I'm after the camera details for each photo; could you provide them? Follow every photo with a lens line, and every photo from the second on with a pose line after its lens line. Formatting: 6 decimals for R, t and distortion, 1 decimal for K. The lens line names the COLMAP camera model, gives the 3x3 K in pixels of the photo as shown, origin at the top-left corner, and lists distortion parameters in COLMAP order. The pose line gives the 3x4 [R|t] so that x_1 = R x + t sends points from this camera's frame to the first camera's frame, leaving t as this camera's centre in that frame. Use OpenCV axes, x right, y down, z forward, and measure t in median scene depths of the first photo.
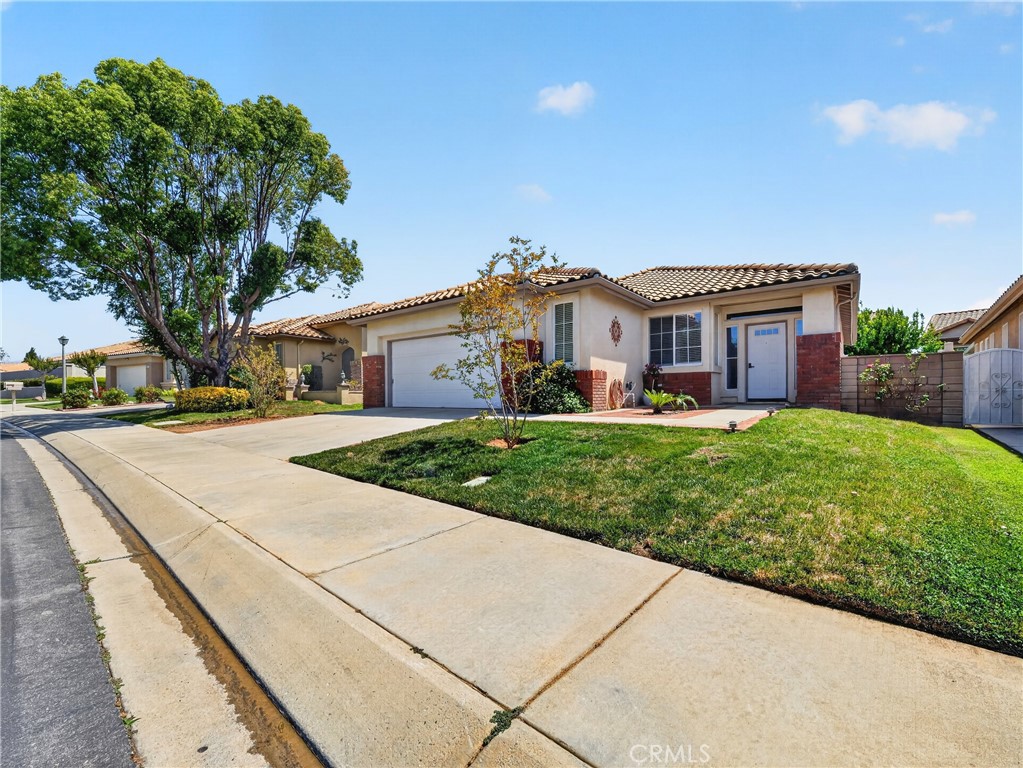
lens RADIAL K [[428.9, 0, 511.8], [0, 428.9, 389.7], [0, 0, 1]] dist [-0.004446, -0.000465]
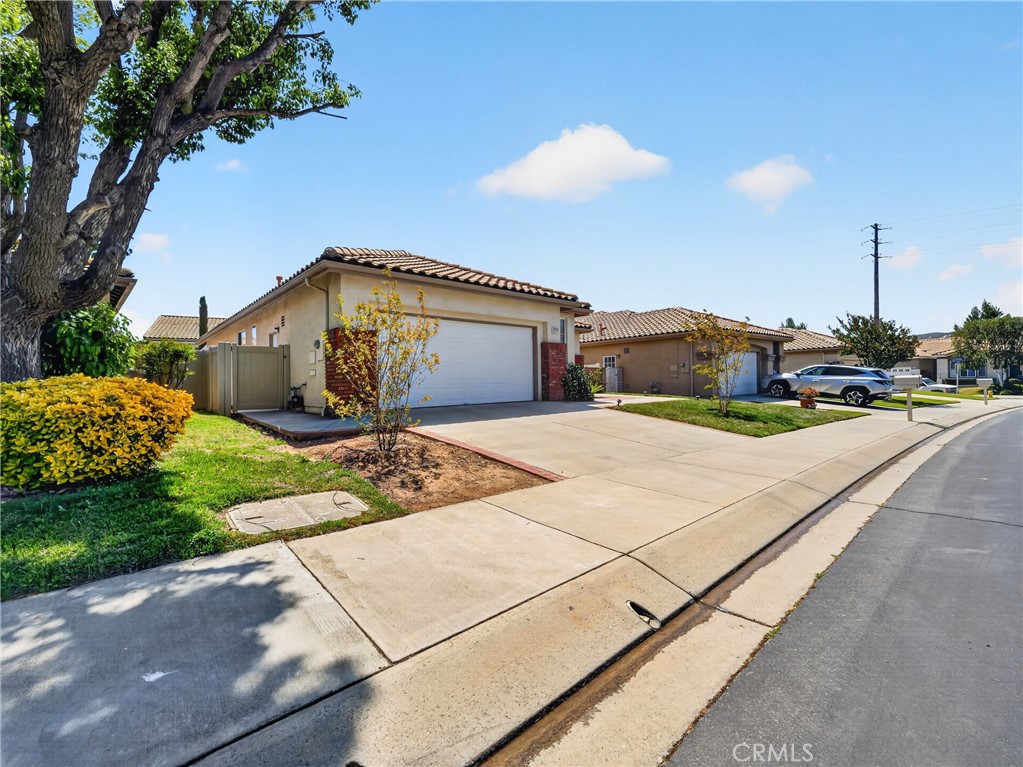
lens RADIAL K [[439.2, 0, 508.0], [0, 439.2, 401.7], [0, 0, 1]] dist [-0.003912, -0.000588]
pose [[0.164083, -0.035163, 0.985820, -1.119712], [0.004562, 0.999381, 0.034888, 0.008177], [-0.986436, -0.001227, 0.164142, 0.827594]]
